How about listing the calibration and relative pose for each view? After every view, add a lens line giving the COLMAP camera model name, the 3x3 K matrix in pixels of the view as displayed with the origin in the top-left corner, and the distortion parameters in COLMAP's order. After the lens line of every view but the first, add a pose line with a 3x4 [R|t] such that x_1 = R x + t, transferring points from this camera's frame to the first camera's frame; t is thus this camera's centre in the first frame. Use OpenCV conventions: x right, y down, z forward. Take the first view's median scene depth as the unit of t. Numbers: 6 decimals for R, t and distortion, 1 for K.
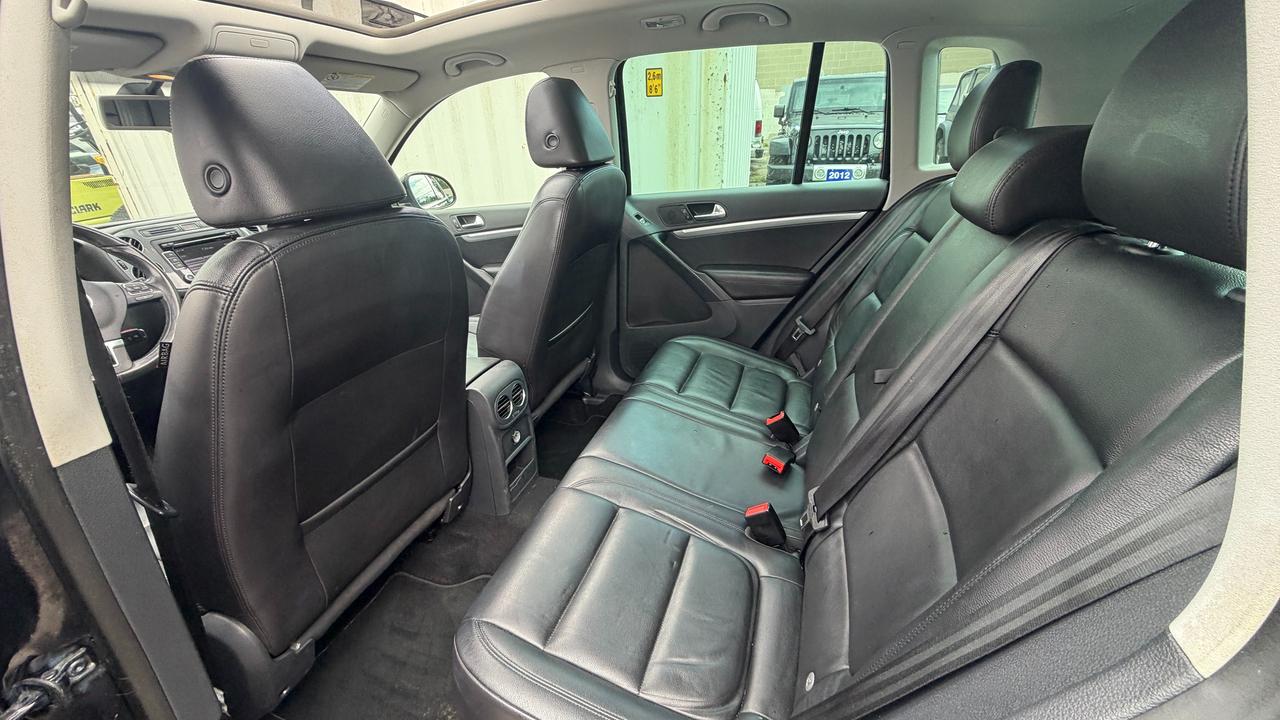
lens RADIAL K [[509.5, 0, 636.1], [0, 509.5, 359.7], [0, 0, 1]] dist [0.000883, 0.000531]
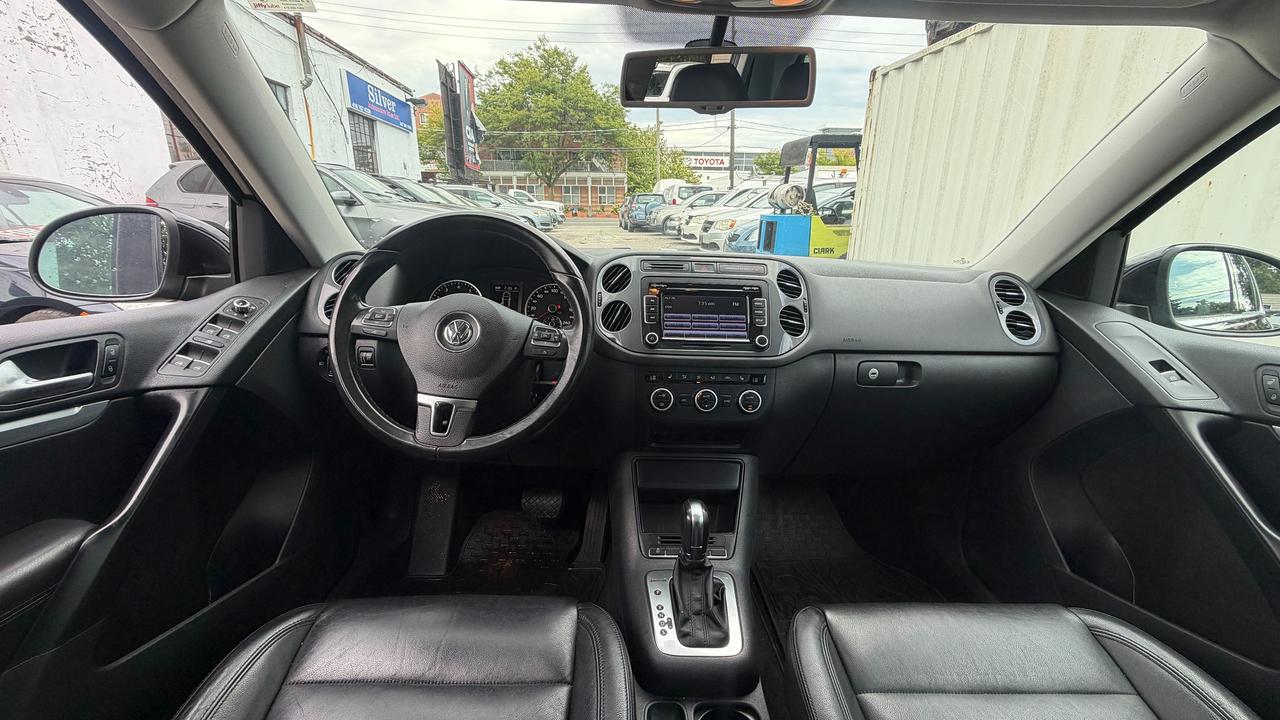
lens RADIAL K [[509.5, 0, 636.1], [0, 509.5, 359.7], [0, 0, 1]] dist [0.000883, 0.000531]
pose [[0.344045, 0.313679, -0.885008, -0.271559], [-0.427620, 0.891471, 0.149733, -0.202995], [0.835927, 0.326932, 0.440842, 0.642544]]
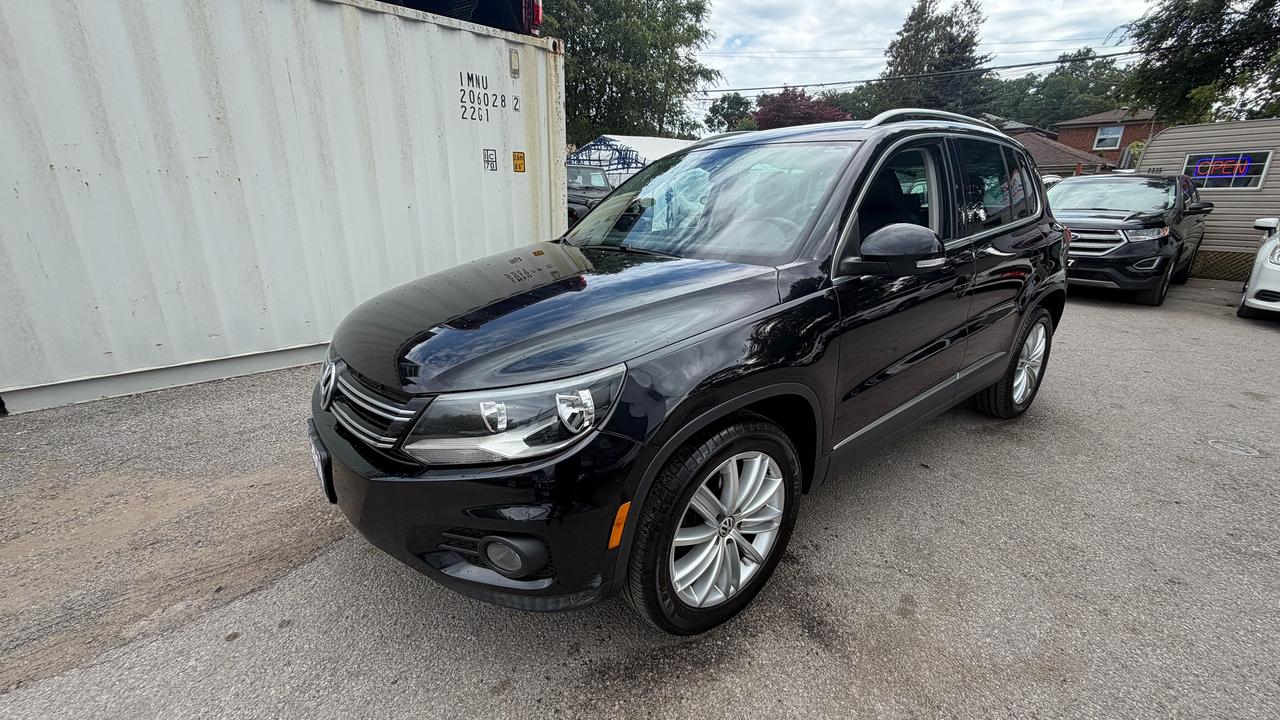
lens RADIAL K [[509.5, 0, 636.1], [0, 509.5, 359.7], [0, 0, 1]] dist [0.000883, 0.000531]
pose [[0.553029, -0.222141, 0.803002, -2.349006], [0.332314, 0.942629, 0.031901, 0.028744], [-0.764020, 0.249207, 0.595121, 0.200588]]
